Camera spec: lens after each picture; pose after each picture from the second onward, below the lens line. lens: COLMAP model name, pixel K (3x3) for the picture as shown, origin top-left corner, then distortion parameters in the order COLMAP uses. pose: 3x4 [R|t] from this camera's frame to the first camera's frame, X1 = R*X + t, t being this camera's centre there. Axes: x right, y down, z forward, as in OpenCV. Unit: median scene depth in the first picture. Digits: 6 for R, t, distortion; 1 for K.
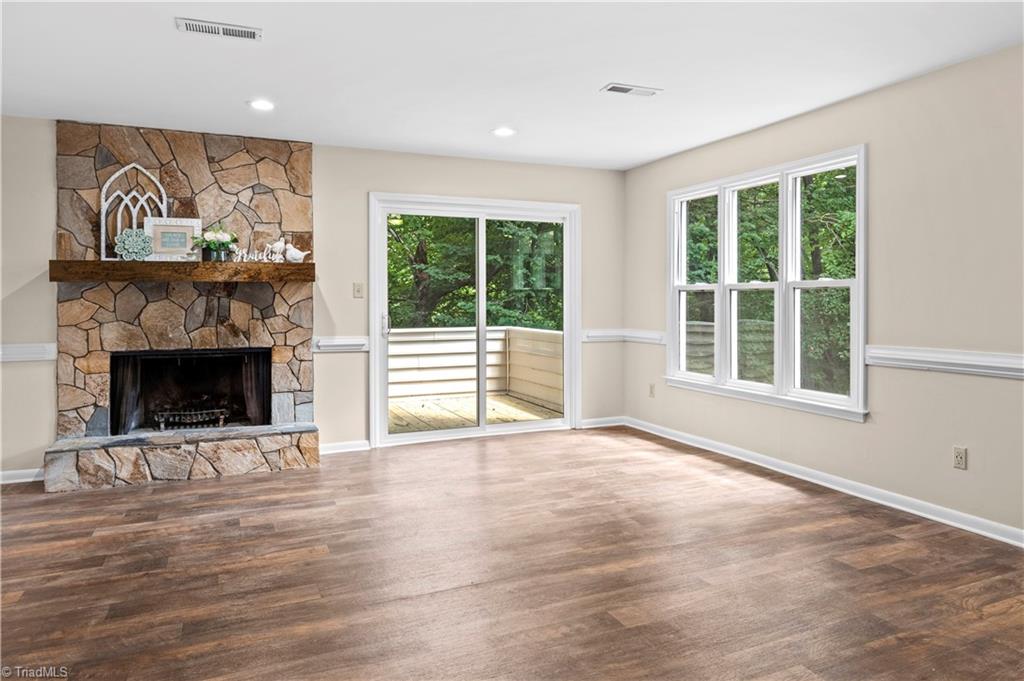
lens RADIAL K [[643.0, 0, 556.2], [0, 643.0, 310.1], [0, 0, 1]] dist [-0.010400, -0.004707]
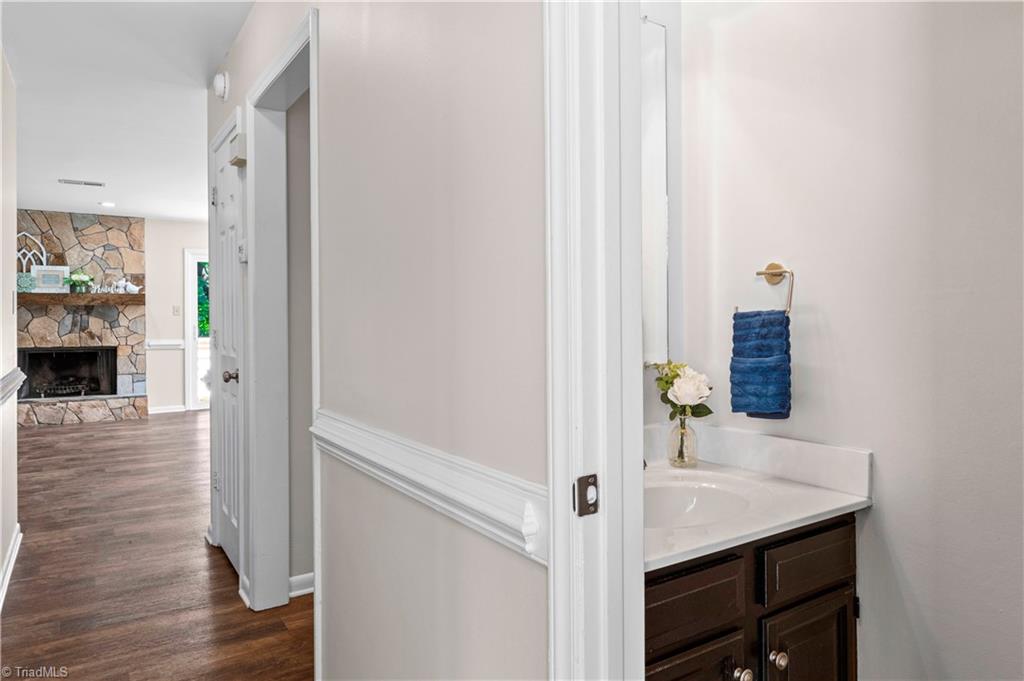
lens RADIAL K [[643.0, 0, 547.1], [0, 643.0, 326.1], [0, 0, 1]] dist [-0.010400, -0.004707]
pose [[0.988182, 0.000411, 0.153287, 0.377684], [-0.000592, 0.999999, 0.001135, 0.005978], [-0.153286, -0.001212, 0.988181, -0.750465]]
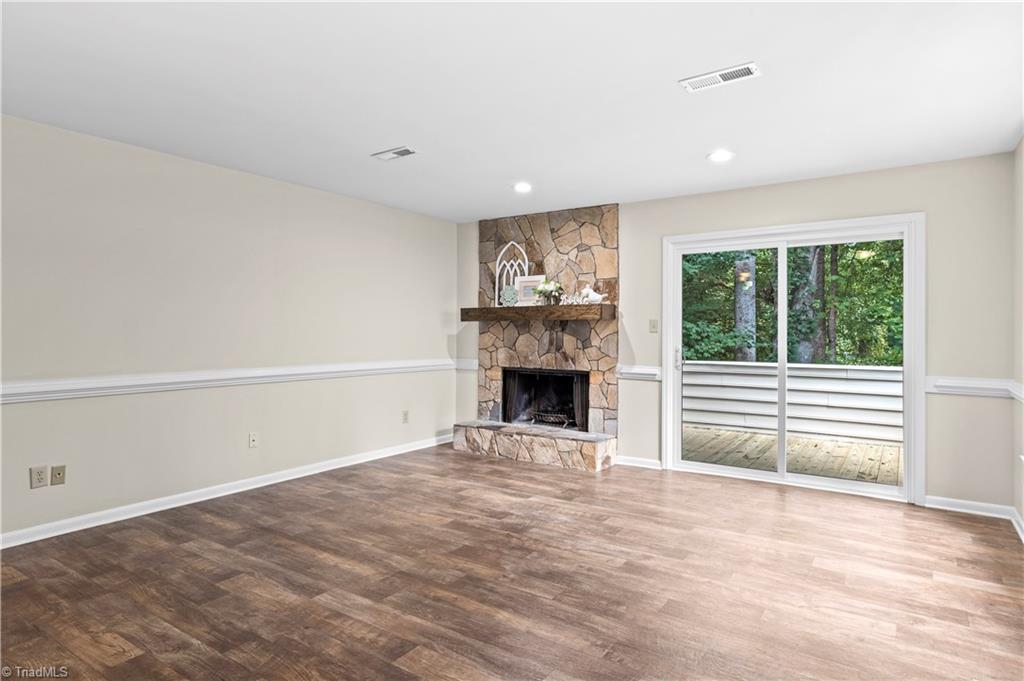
lens RADIAL K [[569.2, 0, 556.4], [0, 569.2, 333.3], [0, 0, 1]] dist [0.004325, 0.005014]
pose [[0.541307, 0.005664, -0.840806, 0.474671], [-0.021144, 0.999753, -0.006877, -0.007815], [0.840559, 0.021501, 0.541293, 0.346042]]
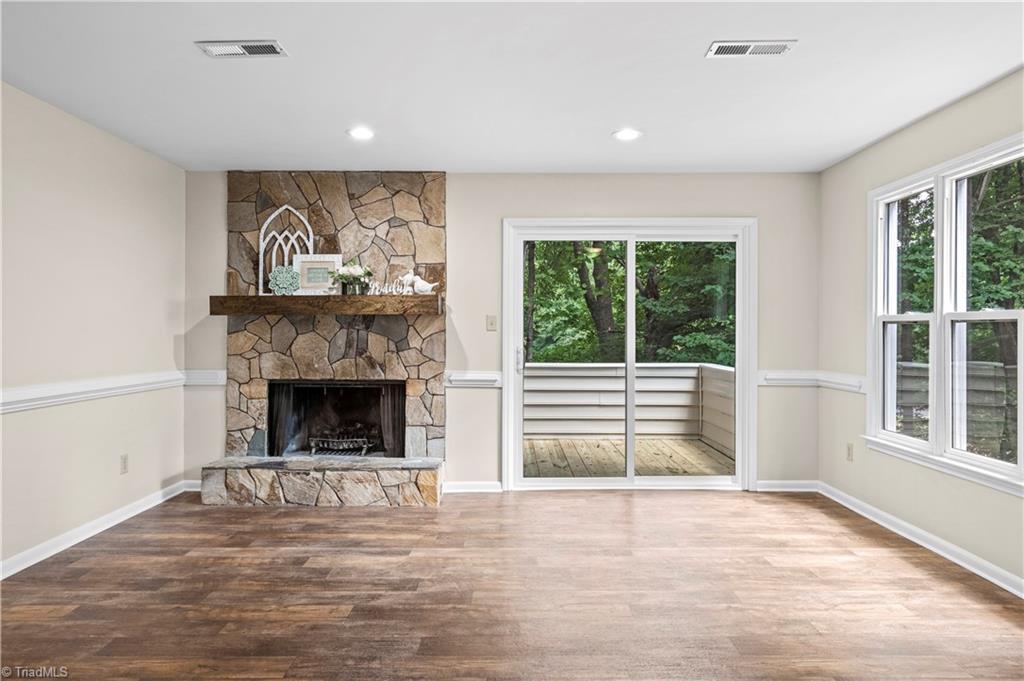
lens RADIAL K [[643.0, 0, 536.1], [0, 643.0, 334.8], [0, 0, 1]] dist [-0.010400, -0.004707]
pose [[0.908394, 0.006117, -0.418071, 0.160284], [-0.011177, 0.999891, -0.009655, -0.005134], [0.417966, 0.013443, 0.908363, 0.183101]]
